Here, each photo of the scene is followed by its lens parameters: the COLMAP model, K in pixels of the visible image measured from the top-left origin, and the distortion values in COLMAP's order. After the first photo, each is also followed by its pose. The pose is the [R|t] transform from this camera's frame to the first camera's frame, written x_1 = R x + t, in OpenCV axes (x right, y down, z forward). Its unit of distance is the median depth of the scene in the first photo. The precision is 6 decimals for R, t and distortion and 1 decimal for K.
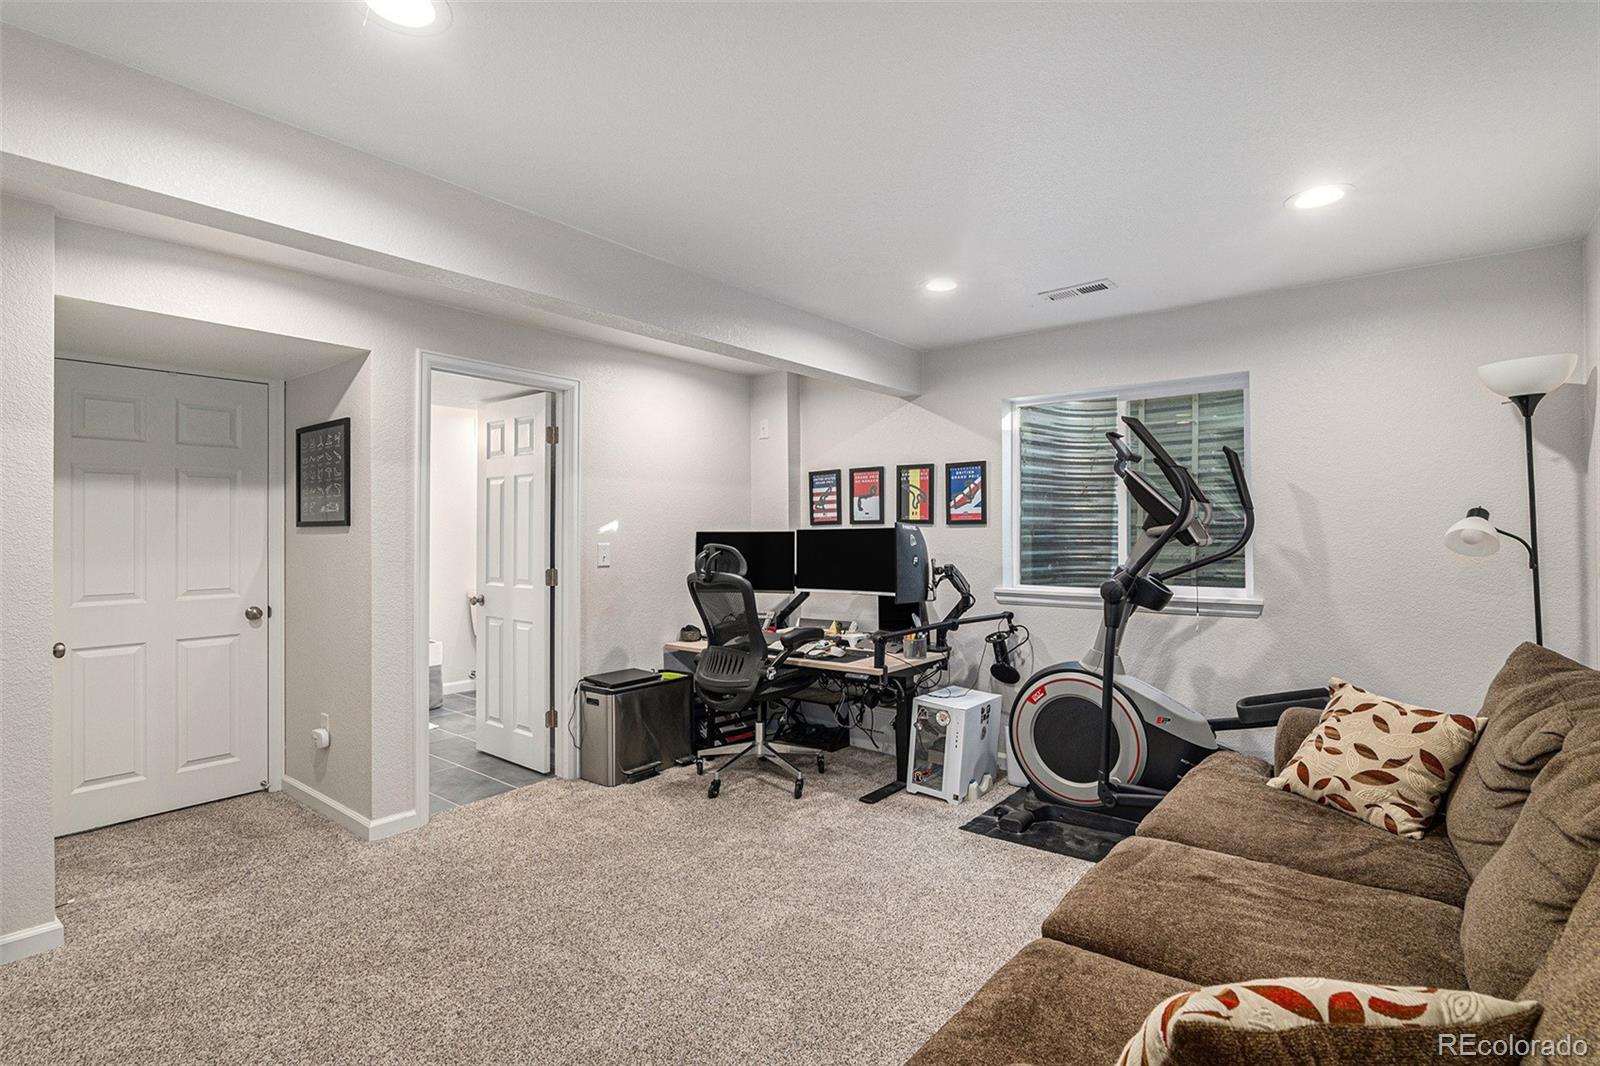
lens RADIAL K [[746.8, 0, 793.4], [0, 746.8, 545.9], [0, 0, 1]] dist [0.007239, -0.000539]
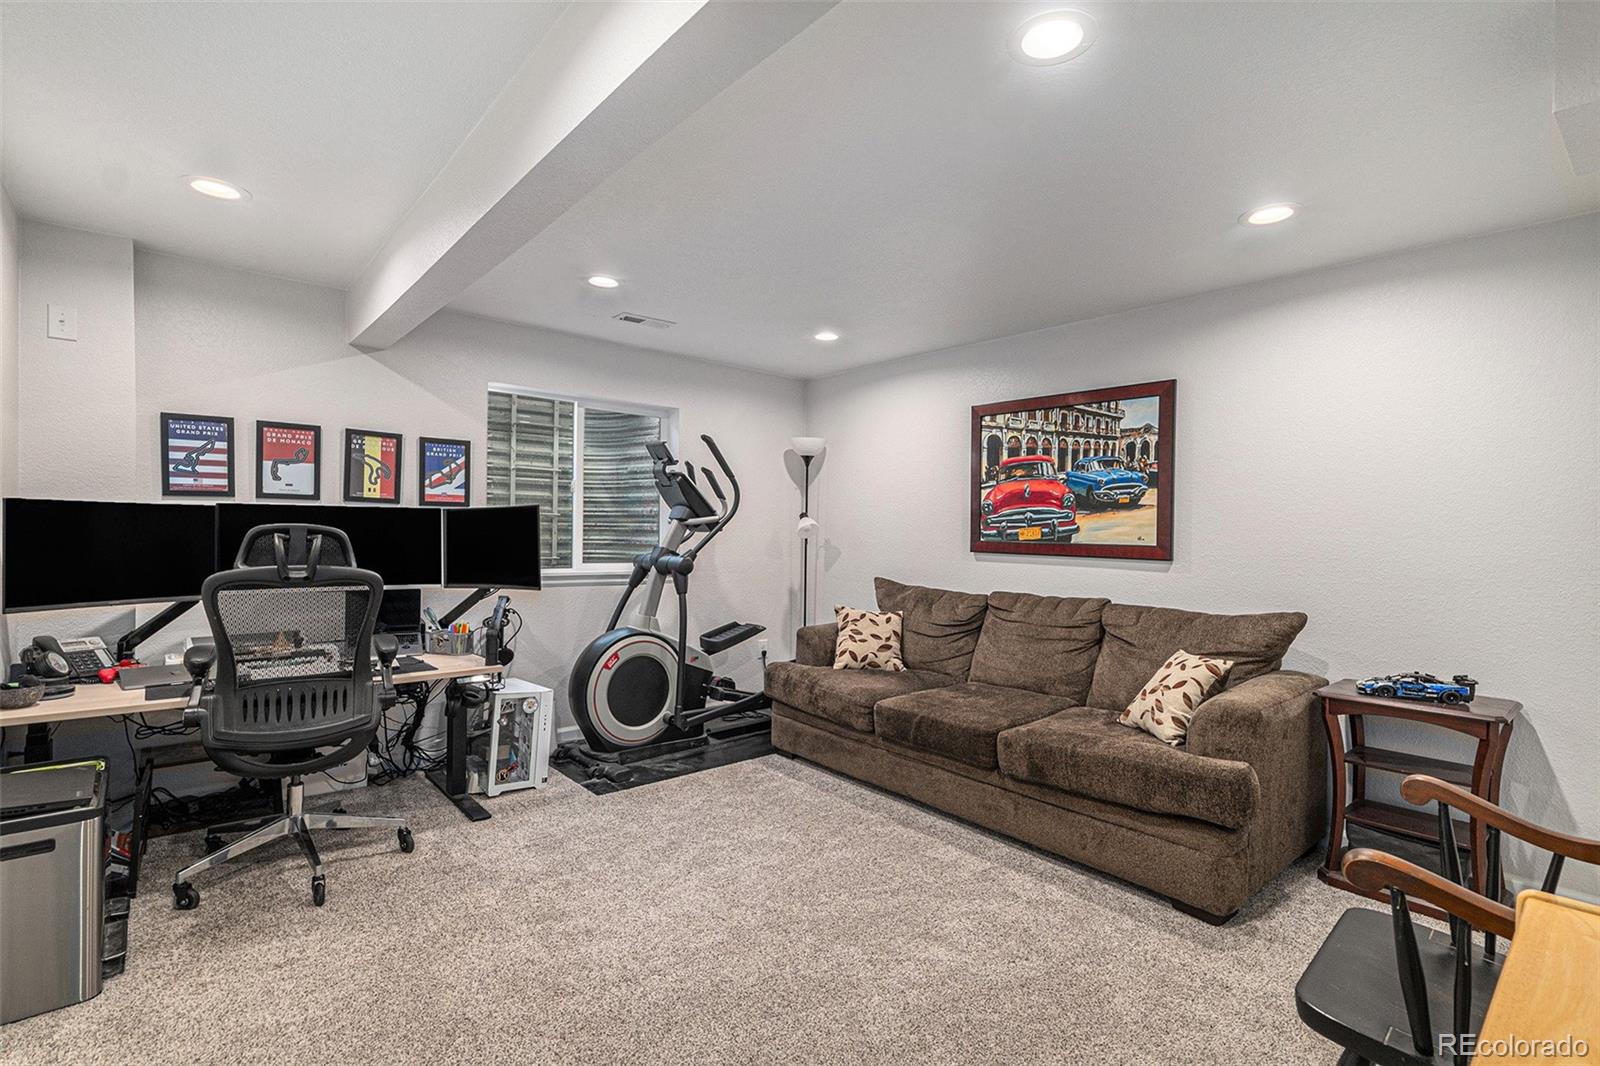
lens RADIAL K [[746.8, 0, 824.0], [0, 746.8, 523.5], [0, 0, 1]] dist [0.007239, -0.000539]
pose [[0.192002, 0.014440, 0.981288, -0.573903], [-0.010131, 0.999868, -0.012731, -0.000572], [-0.981342, -0.007497, 0.192123, 0.356245]]
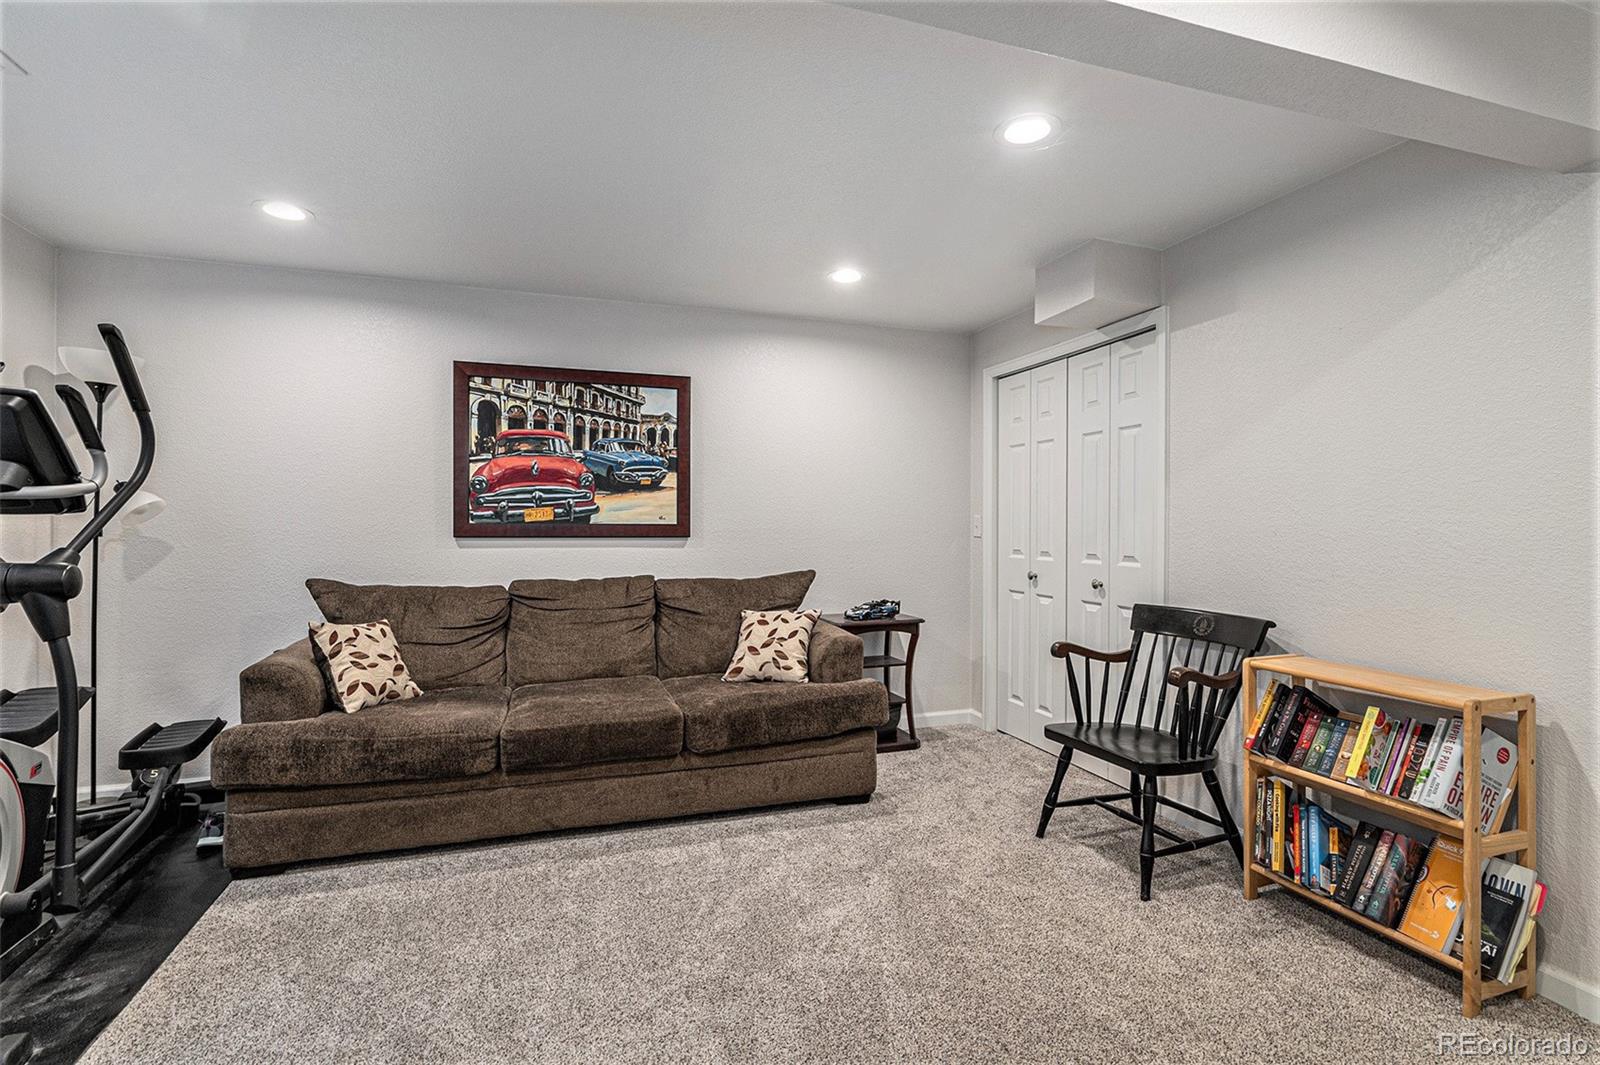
lens RADIAL K [[746.8, 0, 779.3], [0, 746.8, 525.1], [0, 0, 1]] dist [0.007239, -0.000539]
pose [[-0.820669, 0.002595, 0.571398, -0.326686], [0.006354, 0.999969, 0.004584, 0.007465], [-0.571369, 0.007393, -0.820660, 0.825059]]
